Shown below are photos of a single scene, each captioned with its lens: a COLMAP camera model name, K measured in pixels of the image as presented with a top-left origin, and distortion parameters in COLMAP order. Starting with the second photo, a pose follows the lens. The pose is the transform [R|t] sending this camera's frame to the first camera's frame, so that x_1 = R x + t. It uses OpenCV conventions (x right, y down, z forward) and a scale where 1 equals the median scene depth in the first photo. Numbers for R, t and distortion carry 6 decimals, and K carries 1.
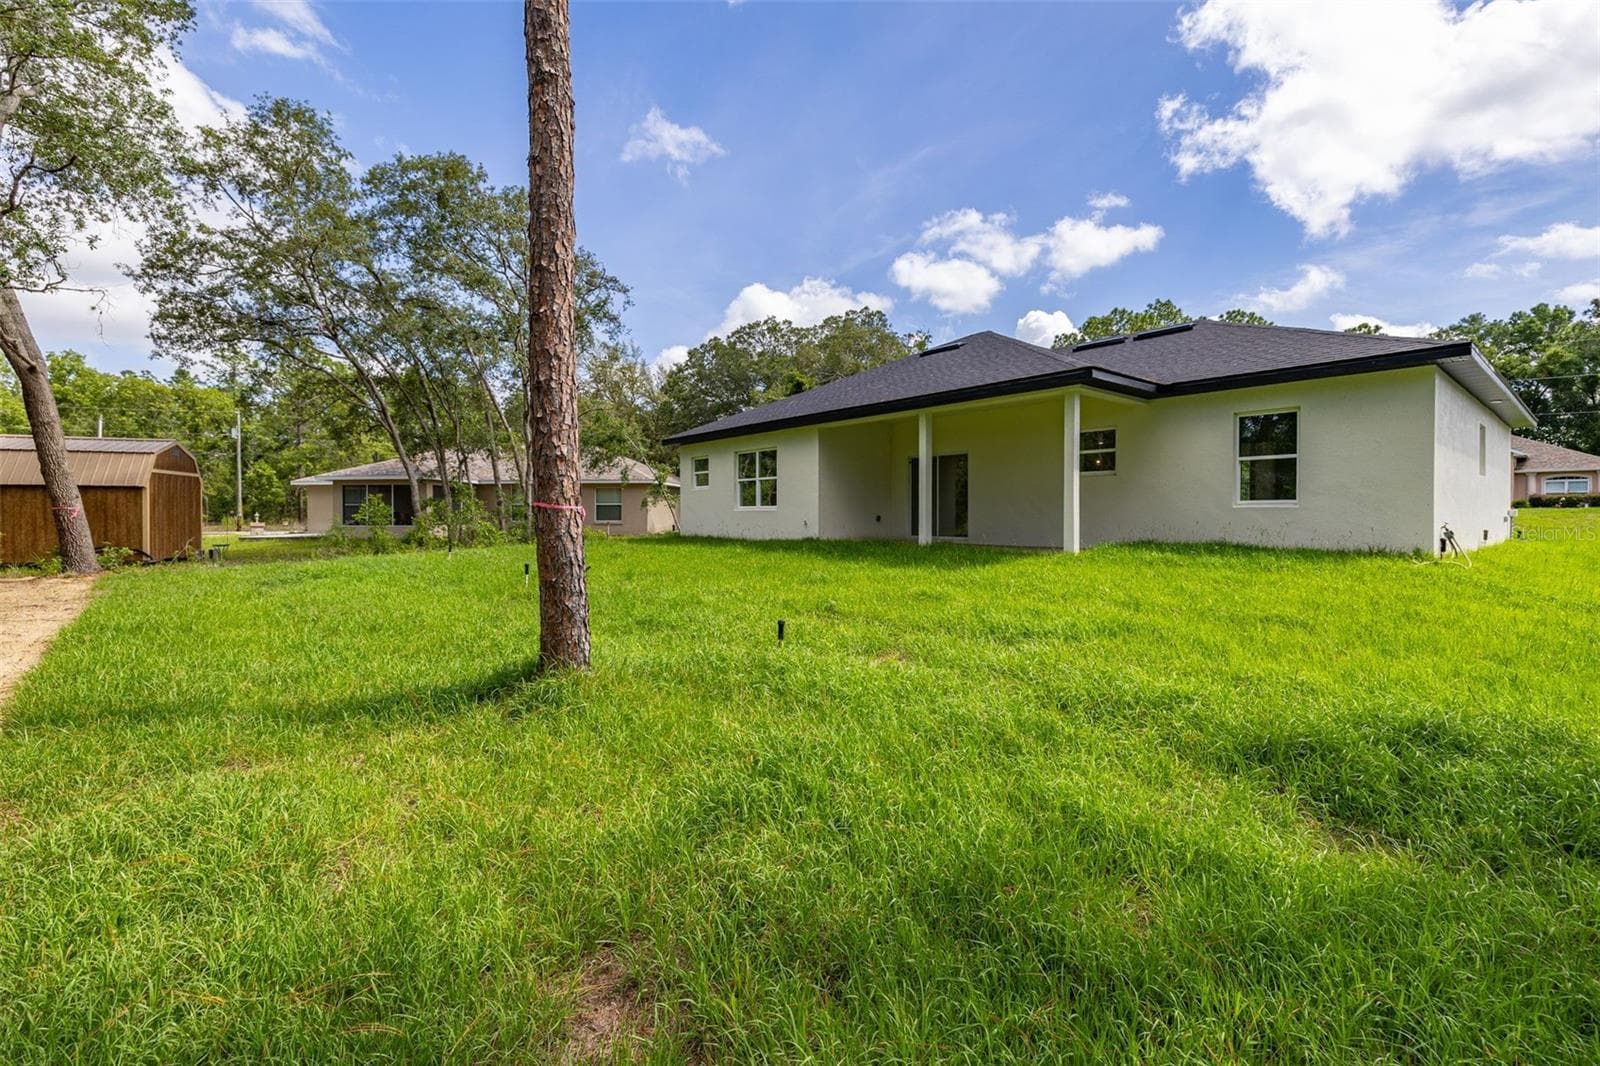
lens RADIAL K [[667.0, 0, 800.0], [0, 667.0, 533.0], [0, 0, 1]] dist [-0.036268, 0.000106]
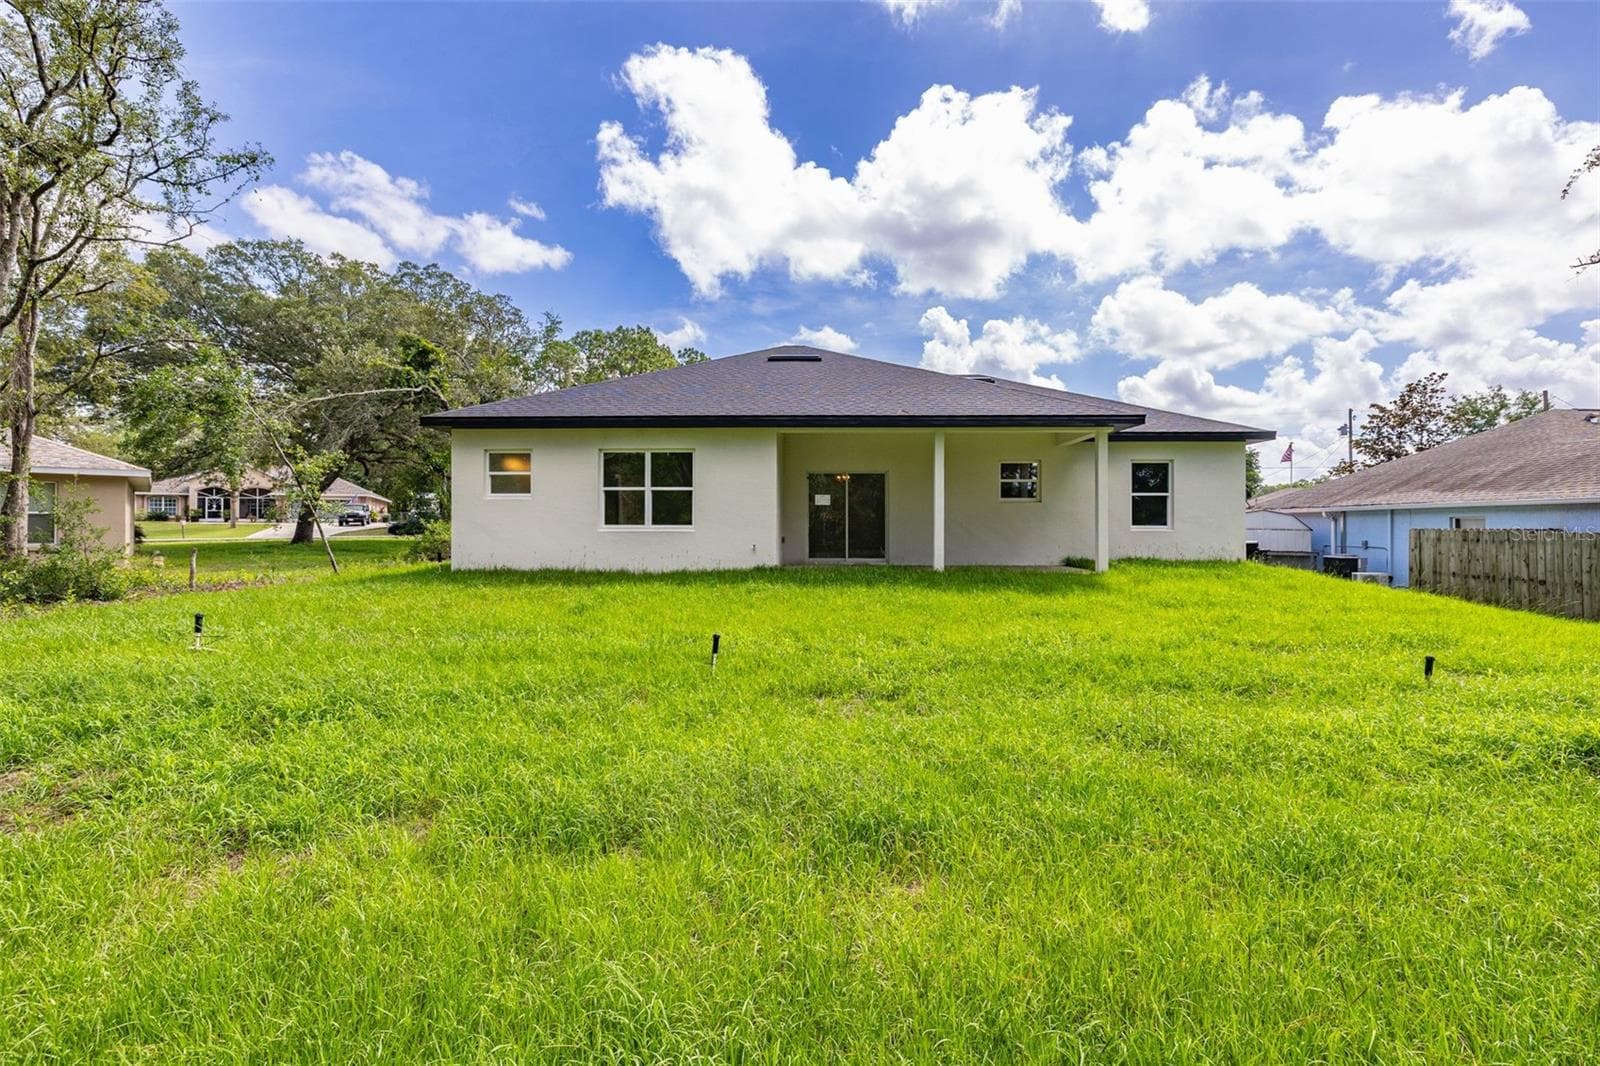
lens RADIAL K [[723.7, 0, 800.0], [0, 723.7, 533.0], [0, 0, 1]] dist [-0.009462, 0.000970]
pose [[0.660321, 0.004910, 0.750968, -0.479951], [0.021487, 0.999446, -0.025428, -0.006968], [-0.750676, 0.032926, 0.659849, 0.297284]]
